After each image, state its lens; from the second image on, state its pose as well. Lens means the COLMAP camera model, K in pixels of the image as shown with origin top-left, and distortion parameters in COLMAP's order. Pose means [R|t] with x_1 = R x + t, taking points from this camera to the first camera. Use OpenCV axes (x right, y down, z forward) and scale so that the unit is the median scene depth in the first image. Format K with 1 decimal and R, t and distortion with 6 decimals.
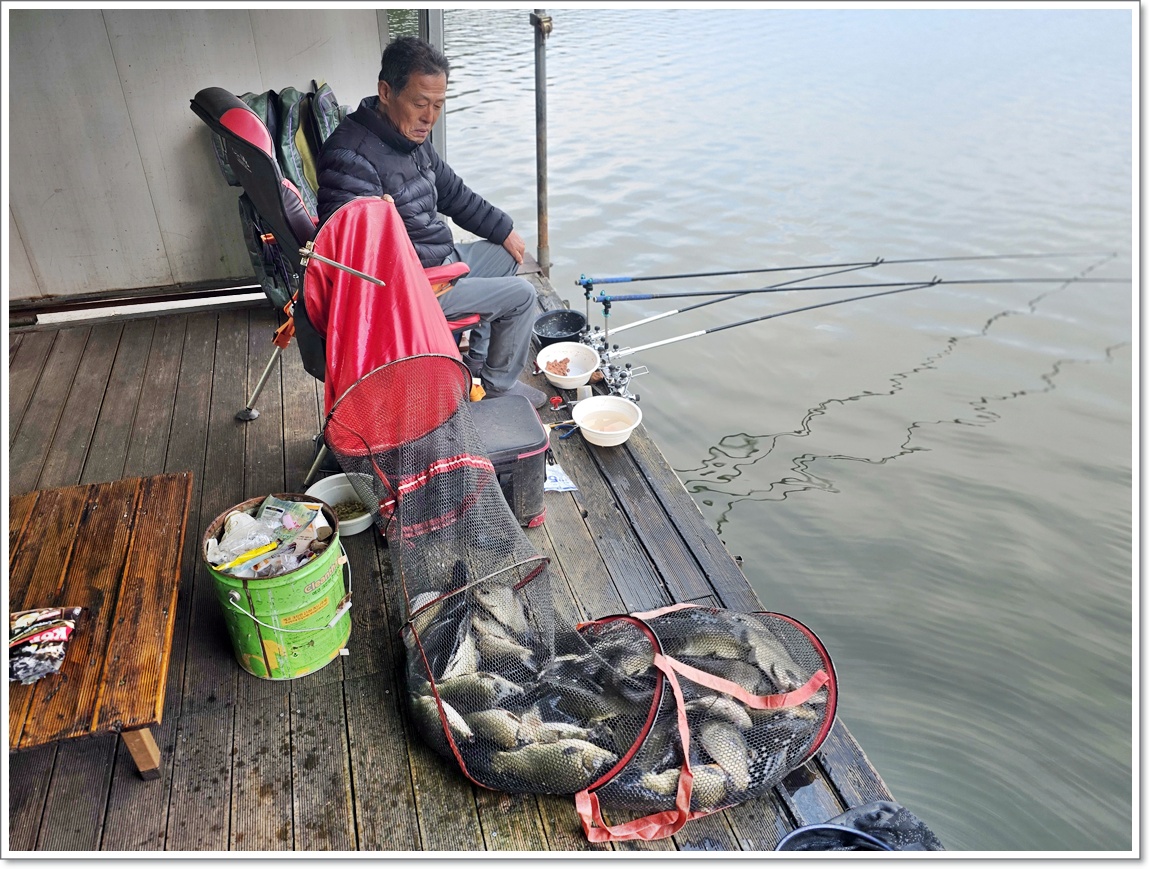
lens RADIAL K [[886.1, 0, 574.0], [0, 886.1, 431.5], [0, 0, 1]] dist [0.016634, -0.003343]
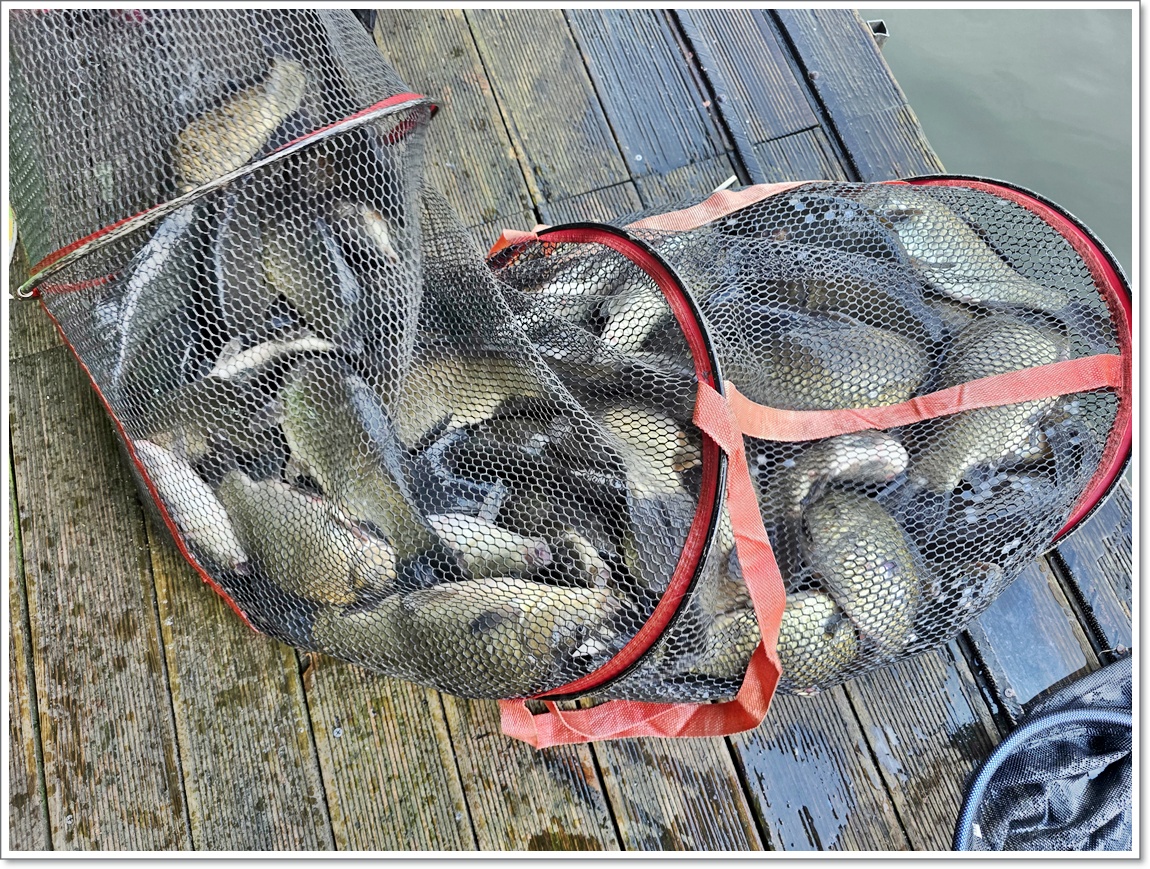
lens RADIAL K [[886.1, 0, 568.1], [0, 886.1, 431.3], [0, 0, 1]] dist [0.016634, -0.003343]
pose [[0.999701, -0.022929, -0.008468, 0.036637], [0.023575, 0.813071, 0.581687, 0.057711], [-0.006452, -0.581713, 0.813369, 0.694177]]
